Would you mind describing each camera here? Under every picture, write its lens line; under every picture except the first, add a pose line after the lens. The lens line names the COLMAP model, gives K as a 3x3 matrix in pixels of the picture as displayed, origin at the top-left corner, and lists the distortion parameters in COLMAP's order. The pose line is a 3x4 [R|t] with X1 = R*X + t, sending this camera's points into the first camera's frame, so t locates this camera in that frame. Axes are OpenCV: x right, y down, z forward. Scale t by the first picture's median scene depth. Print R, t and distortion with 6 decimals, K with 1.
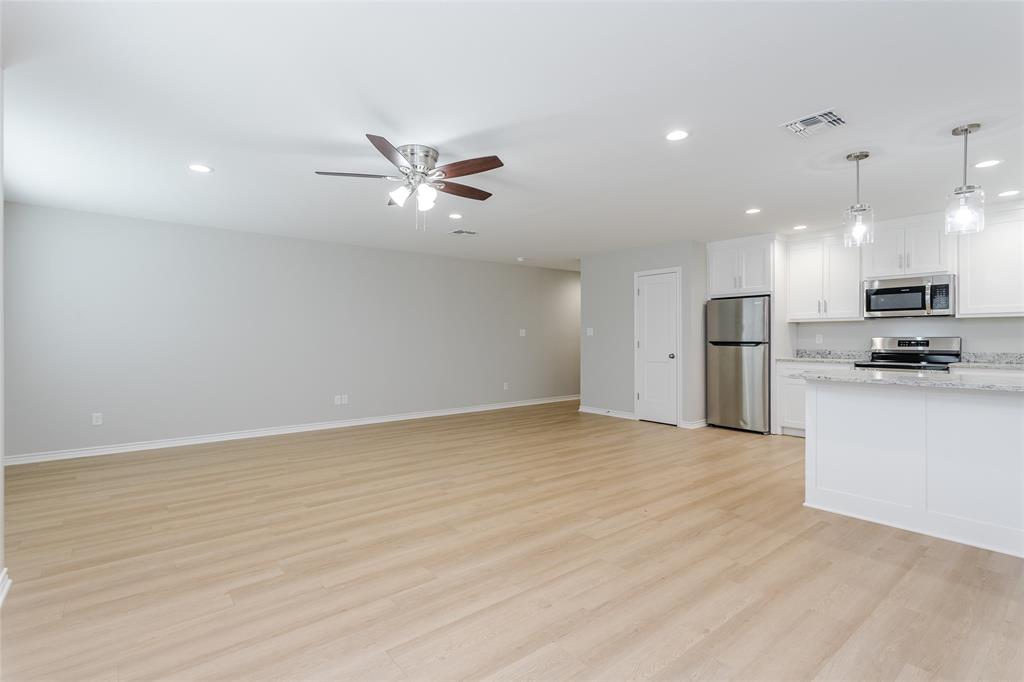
lens RADIAL K [[489.9, 0, 528.7], [0, 489.9, 338.3], [0, 0, 1]] dist [-0.000801, -0.000349]
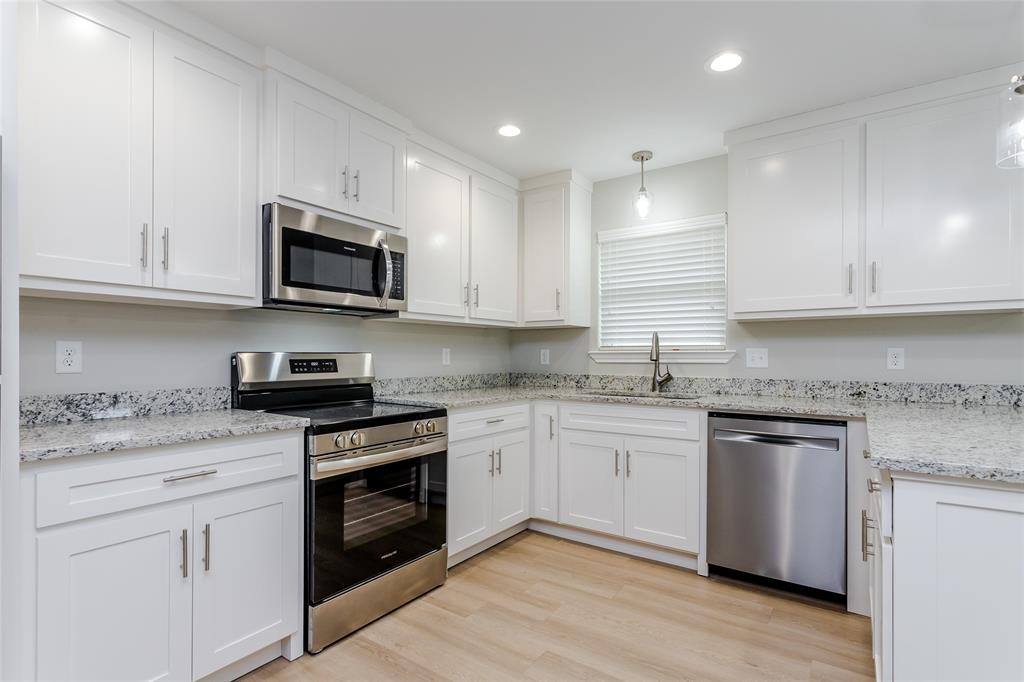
lens RADIAL K [[514.8, 0, 495.7], [0, 514.8, 356.7], [0, 0, 1]] dist [0.004567, 0.000166]
pose [[-0.230646, -0.002291, 0.973035, 0.299817], [-0.000699, 0.999997, 0.002188, 0.000350], [-0.973038, -0.000176, -0.230647, 1.064284]]
